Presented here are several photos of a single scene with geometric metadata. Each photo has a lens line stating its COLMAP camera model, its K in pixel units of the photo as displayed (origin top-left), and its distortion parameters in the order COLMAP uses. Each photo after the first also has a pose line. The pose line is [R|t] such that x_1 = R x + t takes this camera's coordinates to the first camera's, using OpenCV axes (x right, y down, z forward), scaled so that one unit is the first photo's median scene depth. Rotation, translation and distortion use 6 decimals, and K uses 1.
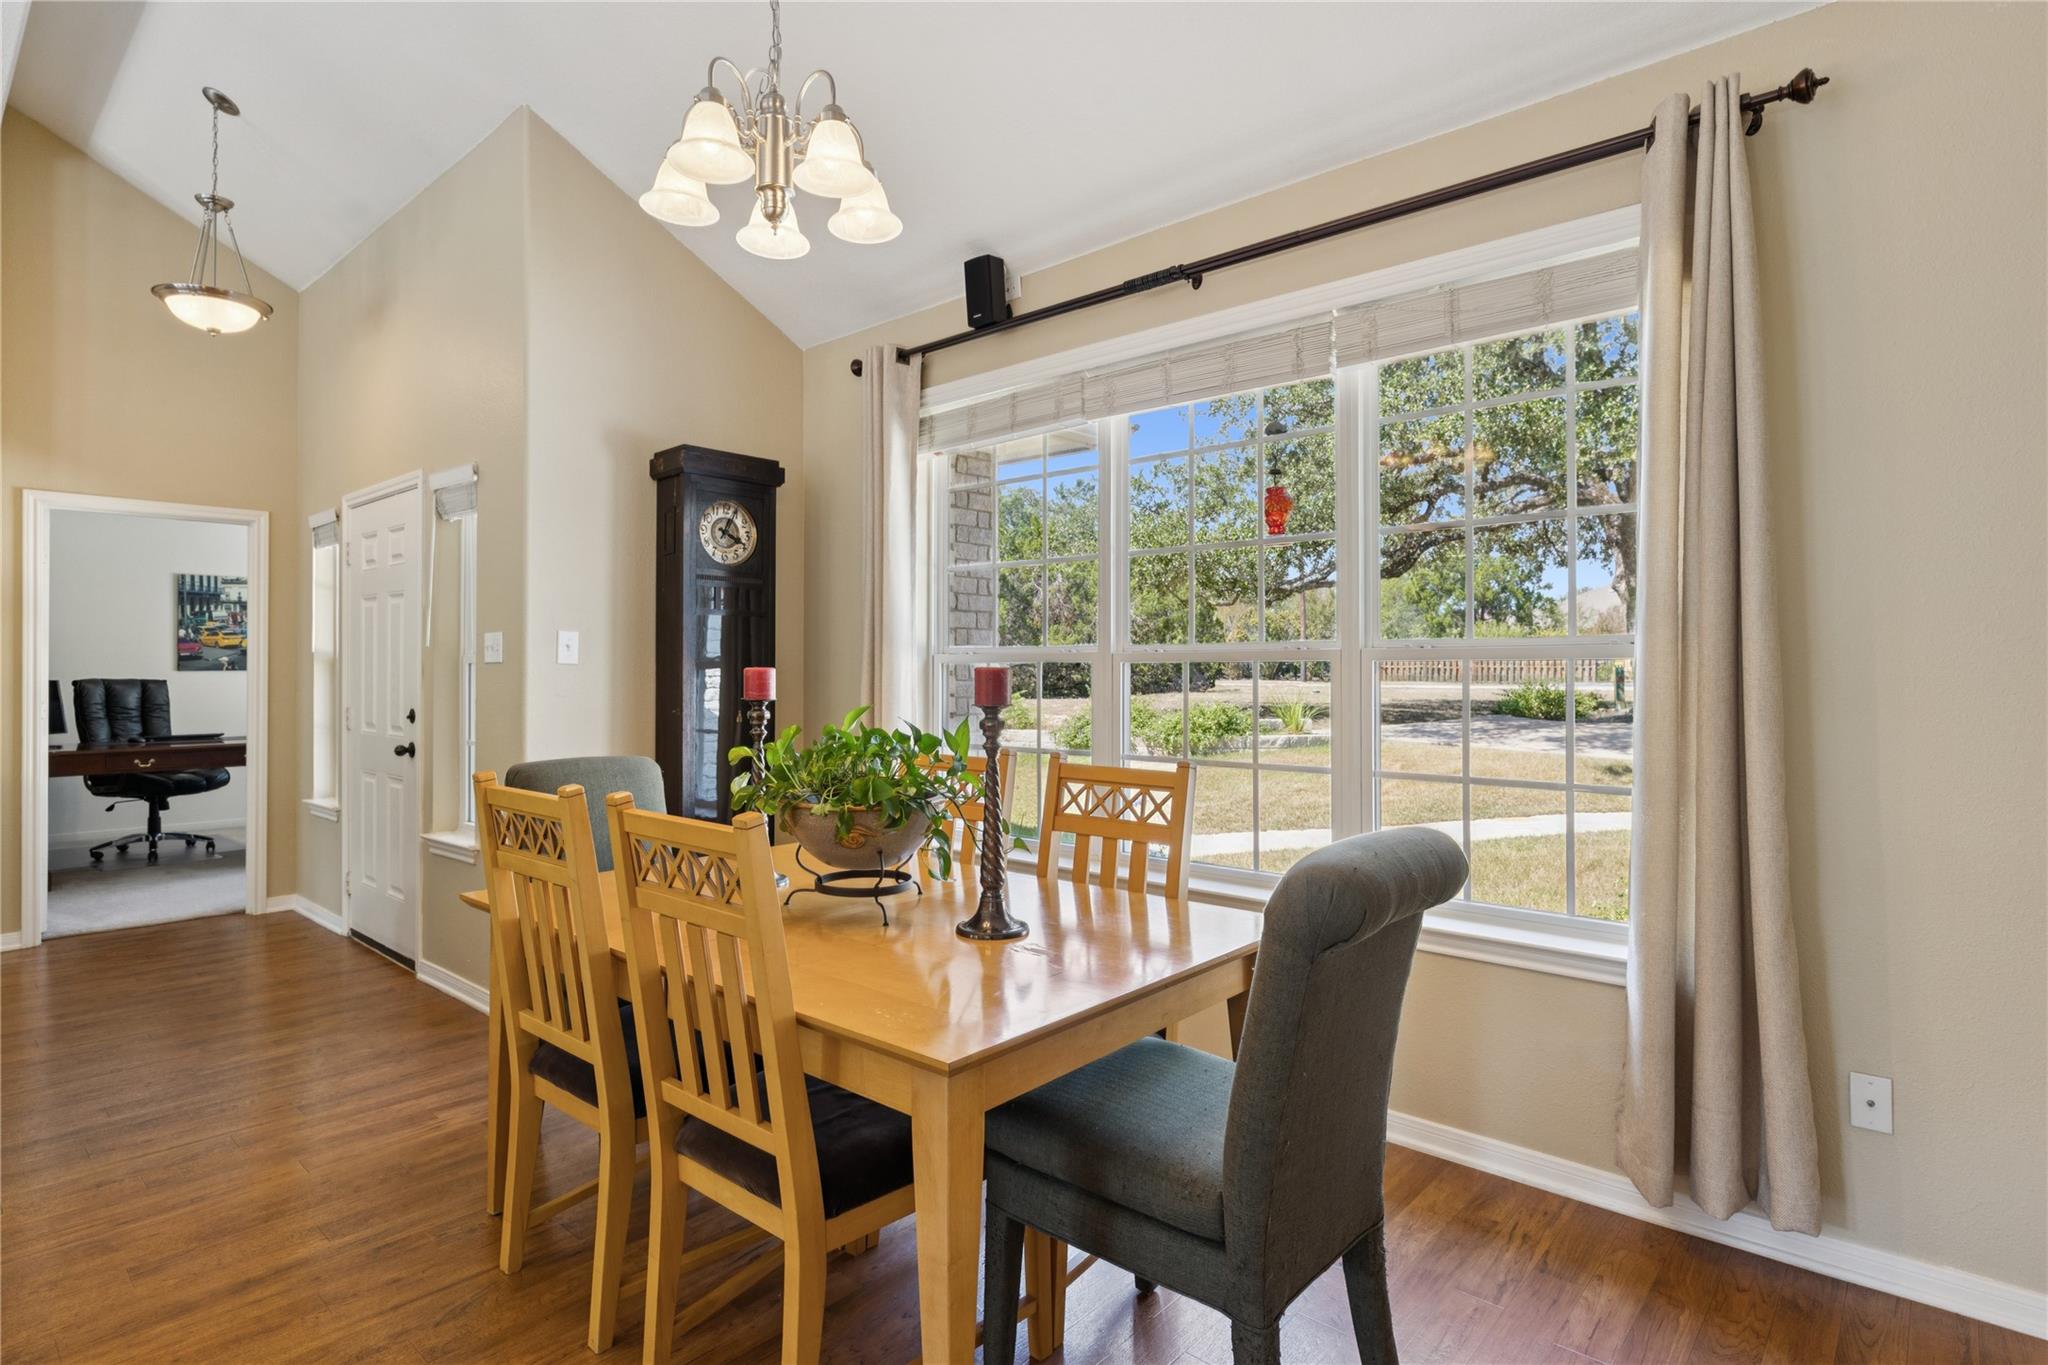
lens RADIAL K [[1016.9, 0, 1007.8], [0, 1016.9, 665.3], [0, 0, 1]] dist [-0.016102, 0.000283]
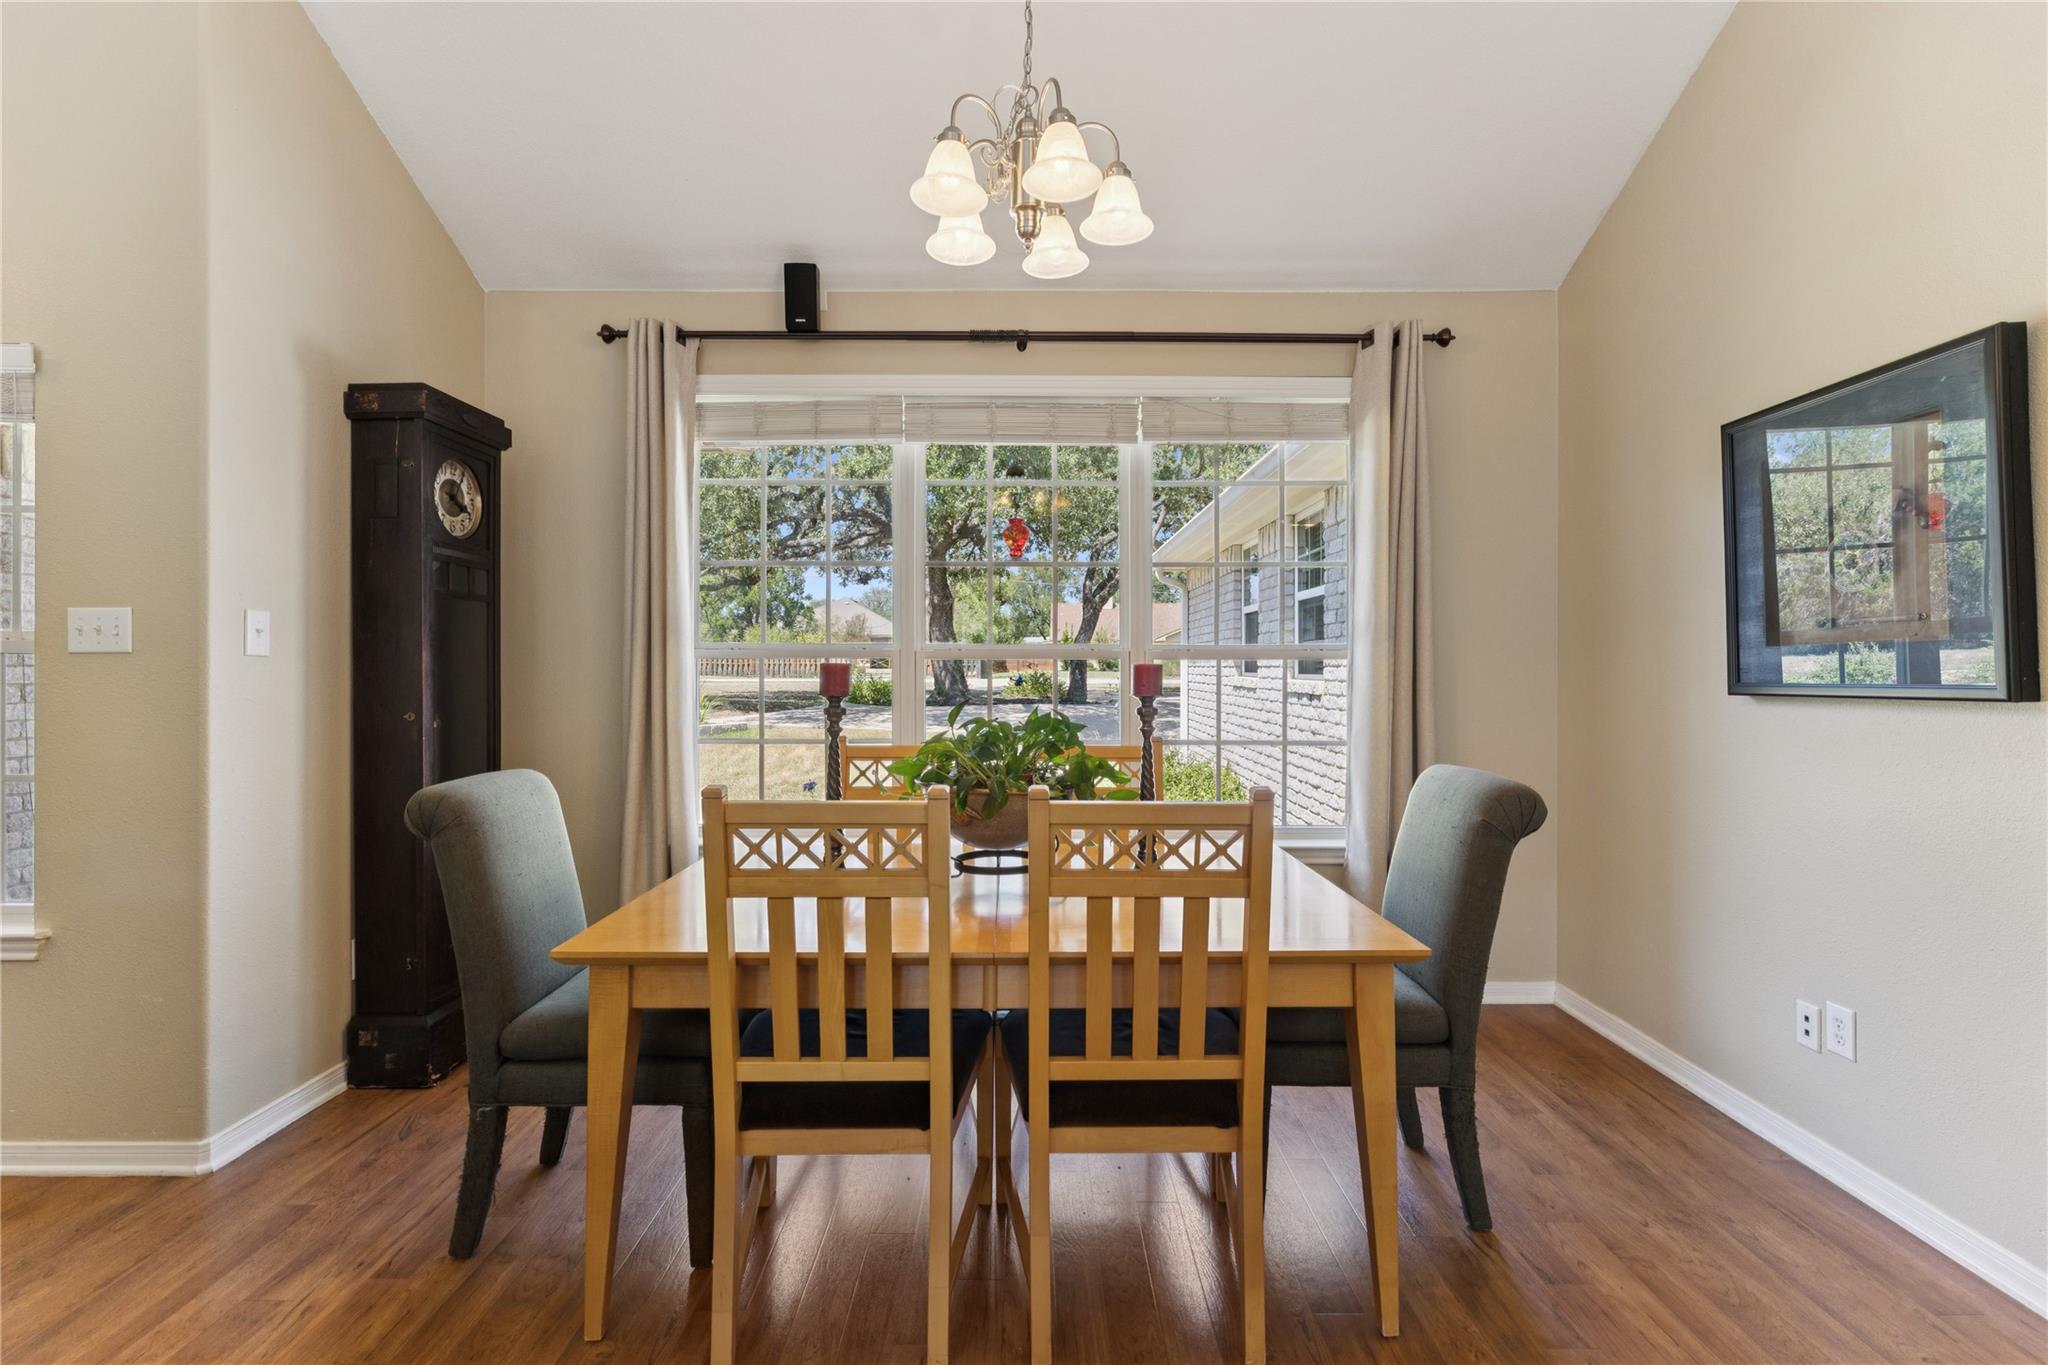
lens RADIAL K [[931.7, 0, 979.0], [0, 931.7, 677.4], [0, 0, 1]] dist [-0.006095, -0.000012]
pose [[0.754343, -0.005429, 0.656458, -0.480230], [-0.006125, 0.999864, 0.015307, 0.001069], [-0.656452, -0.015568, 0.754207, 0.155915]]
